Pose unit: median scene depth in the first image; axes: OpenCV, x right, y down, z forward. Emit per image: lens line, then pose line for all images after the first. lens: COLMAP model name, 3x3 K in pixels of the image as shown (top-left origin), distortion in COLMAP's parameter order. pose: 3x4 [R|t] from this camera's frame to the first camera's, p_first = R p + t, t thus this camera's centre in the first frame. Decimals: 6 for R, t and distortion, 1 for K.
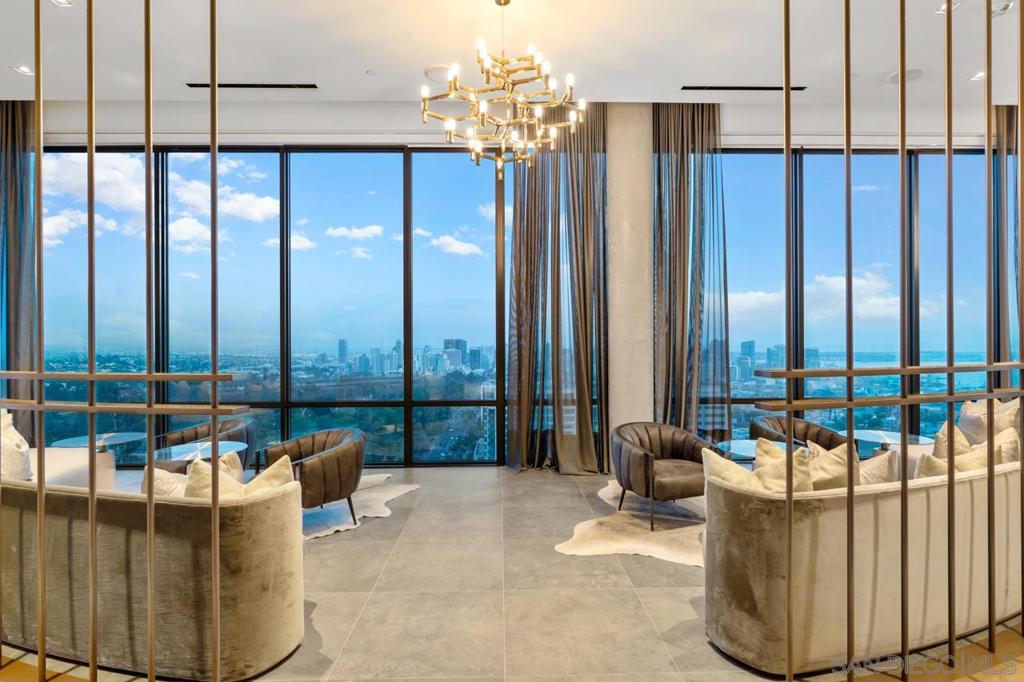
lens RADIAL K [[522.4, 0, 512.0], [0, 522.4, 341.0], [0, 0, 1]] dist [-0.002649, -0.000368]
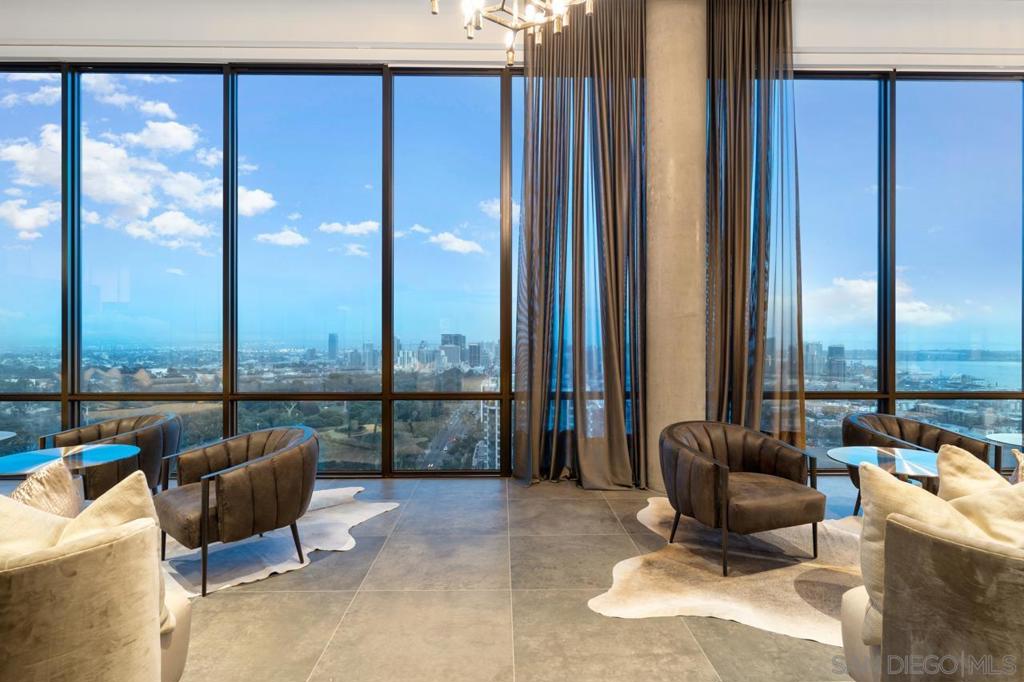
lens RADIAL K [[544.4, 0, 512.0], [0, 544.4, 341.0], [0, 0, 1]] dist [0.003251, 0.000832]
pose [[0.999982, 0.005279, -0.002918, -0.013839], [-0.005271, 0.999982, 0.002787, 0.044305], [0.002933, -0.002771, 0.999992, 0.245225]]
